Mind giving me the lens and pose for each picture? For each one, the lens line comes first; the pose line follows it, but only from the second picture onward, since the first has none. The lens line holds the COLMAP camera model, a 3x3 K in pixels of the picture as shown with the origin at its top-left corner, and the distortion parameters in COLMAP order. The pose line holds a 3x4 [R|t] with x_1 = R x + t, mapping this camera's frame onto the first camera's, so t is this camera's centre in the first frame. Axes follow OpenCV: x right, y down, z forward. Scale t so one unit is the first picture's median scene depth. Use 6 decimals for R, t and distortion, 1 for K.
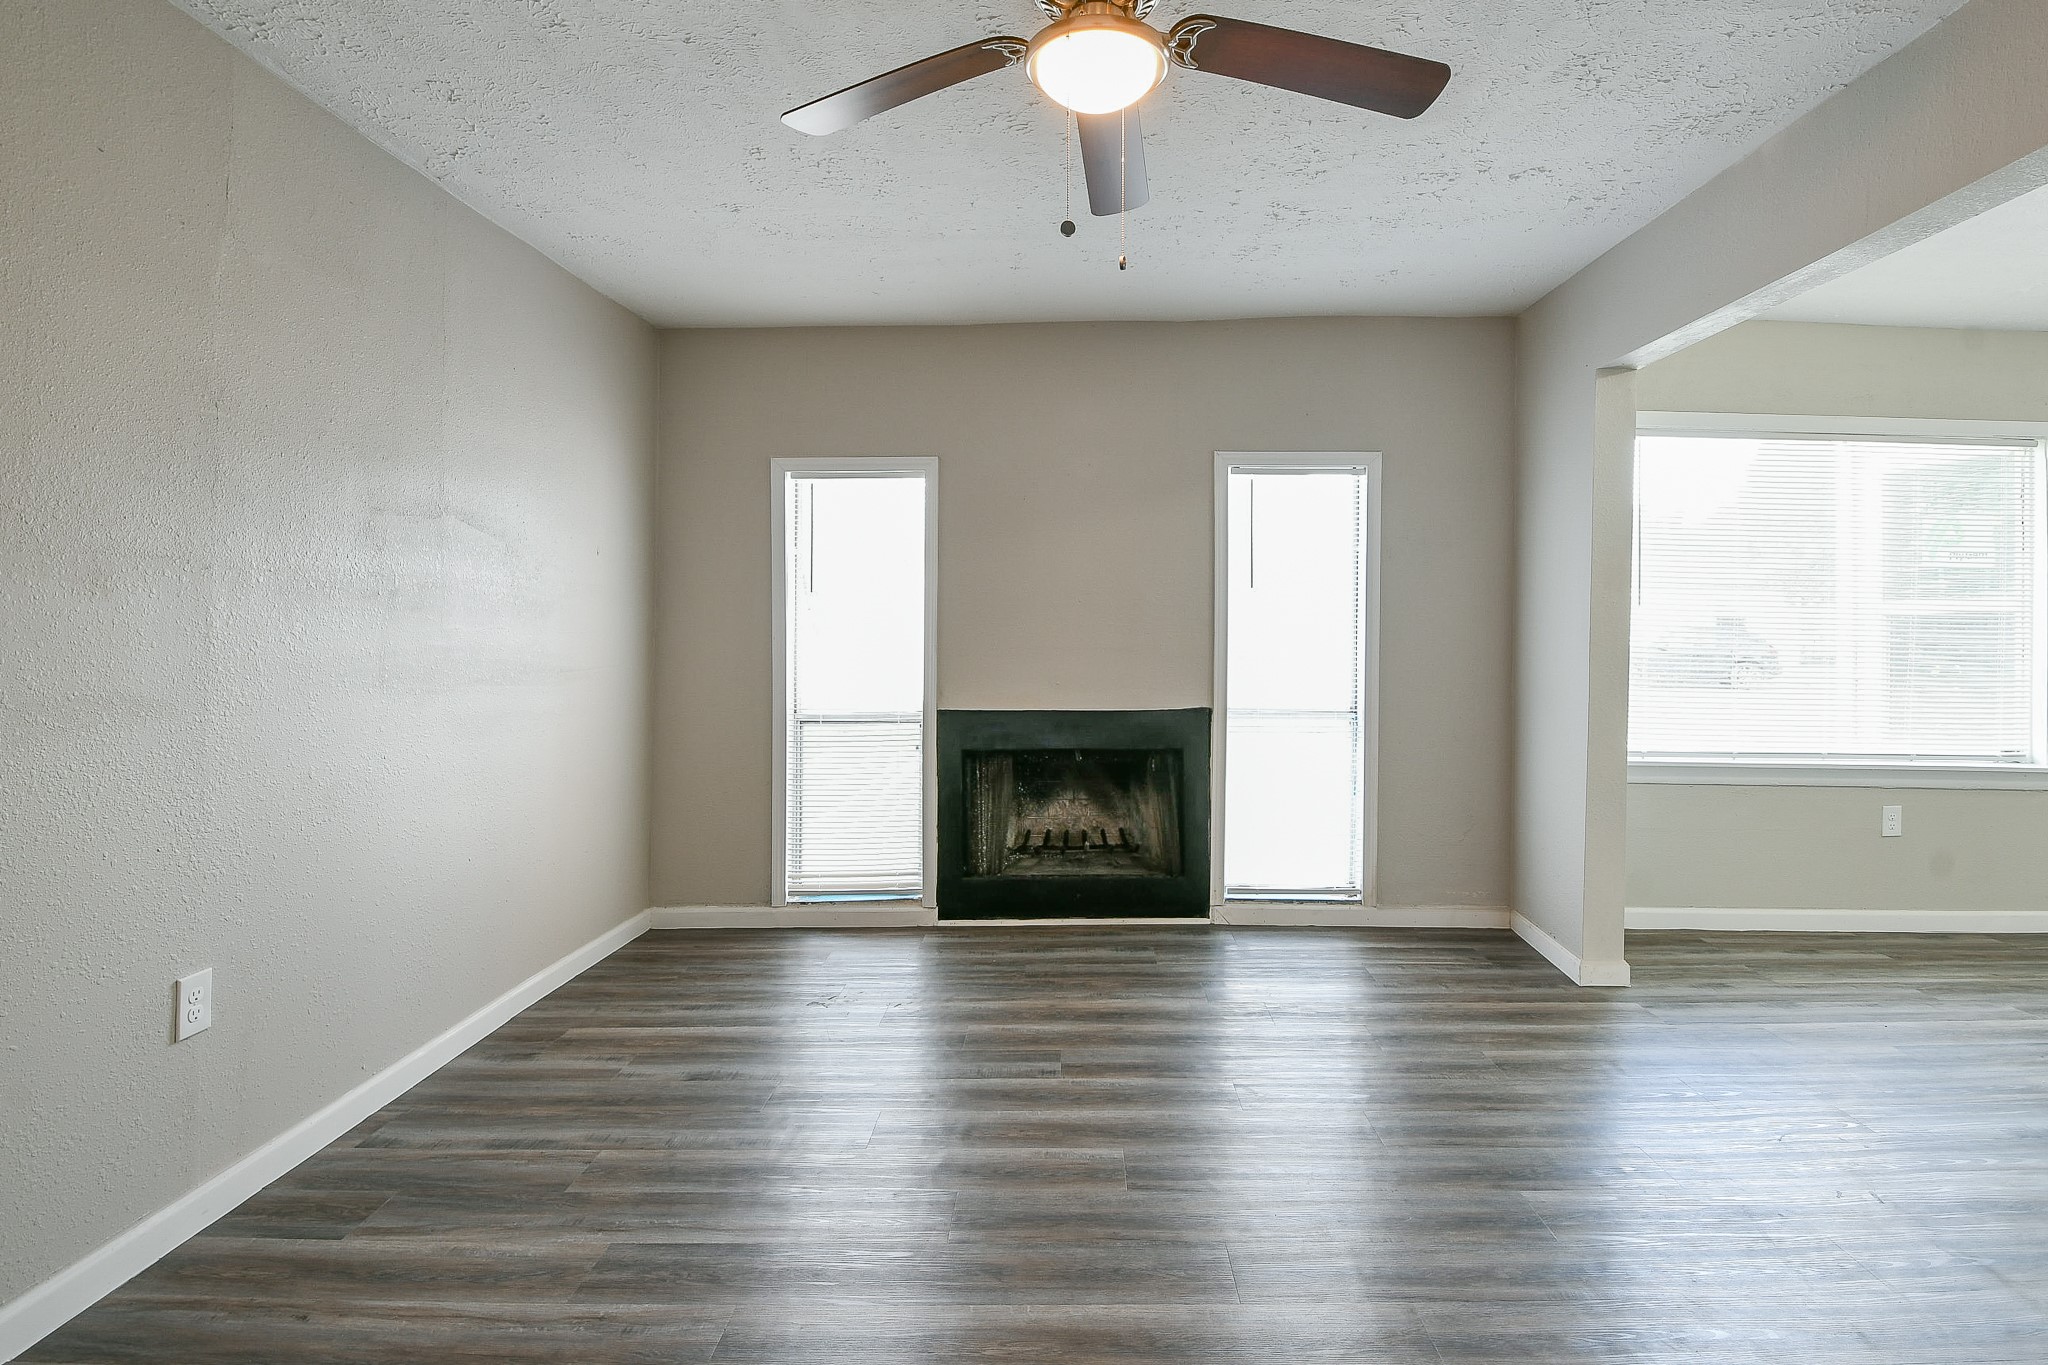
lens RADIAL K [[1008.5, 0, 1022.6], [0, 1008.5, 640.5], [0, 0, 1]] dist [0.000741, -0.017897]
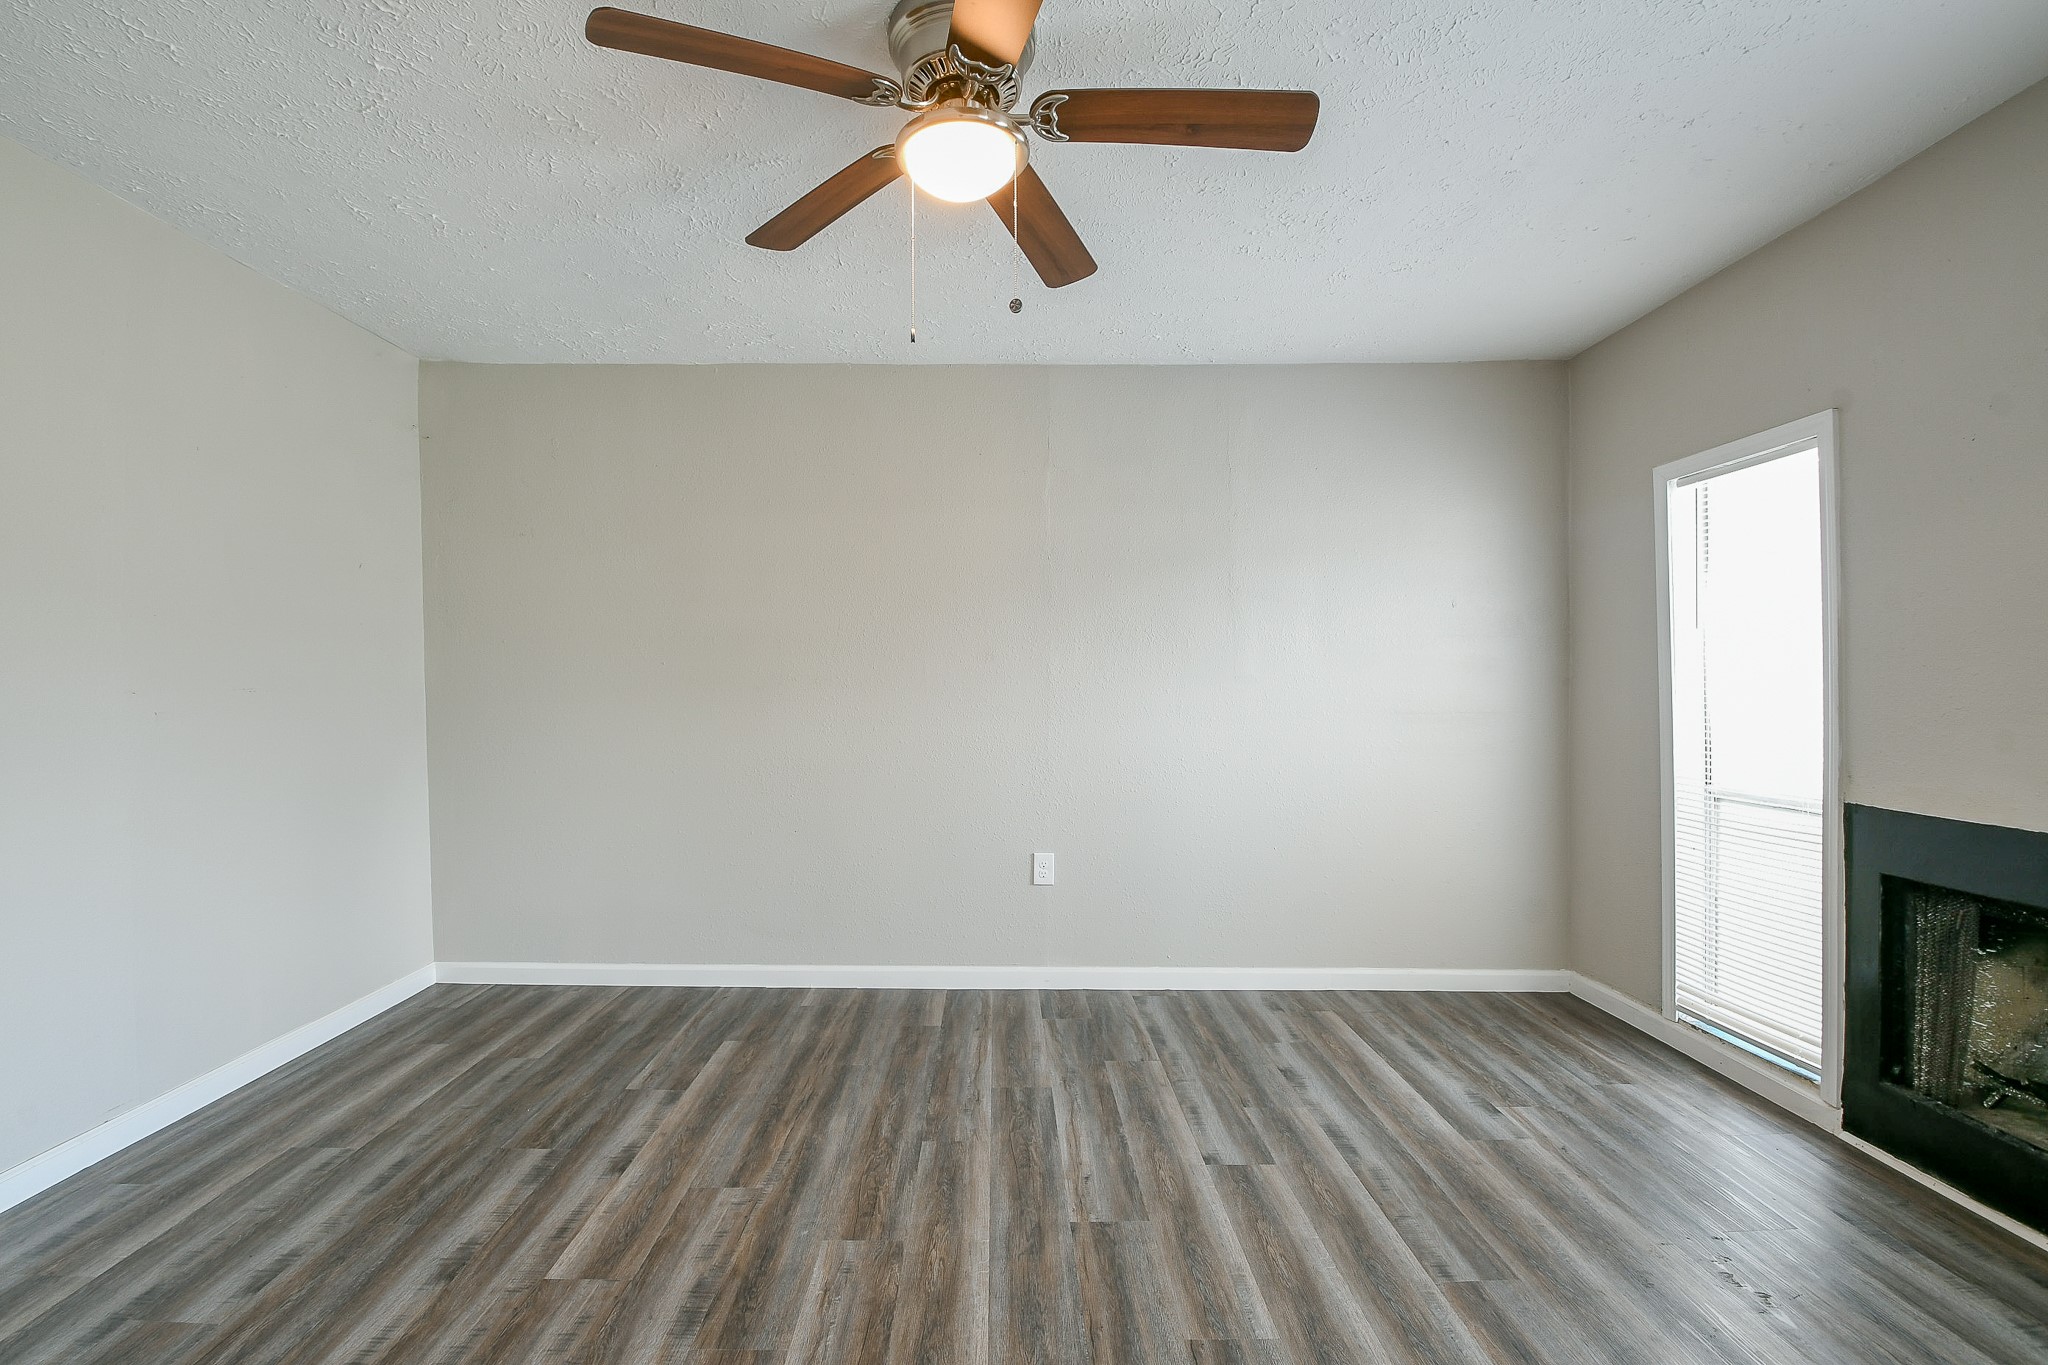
lens RADIAL K [[908.2, 0, 1013.2], [0, 908.2, 676.1], [0, 0, 1]] dist [0.015953, -0.019041]
pose [[0.025734, 0.002062, -0.999667, 0.490989], [-0.010701, 0.999941, 0.001787, -0.006779], [0.999612, 0.010651, 0.025755, 0.469995]]
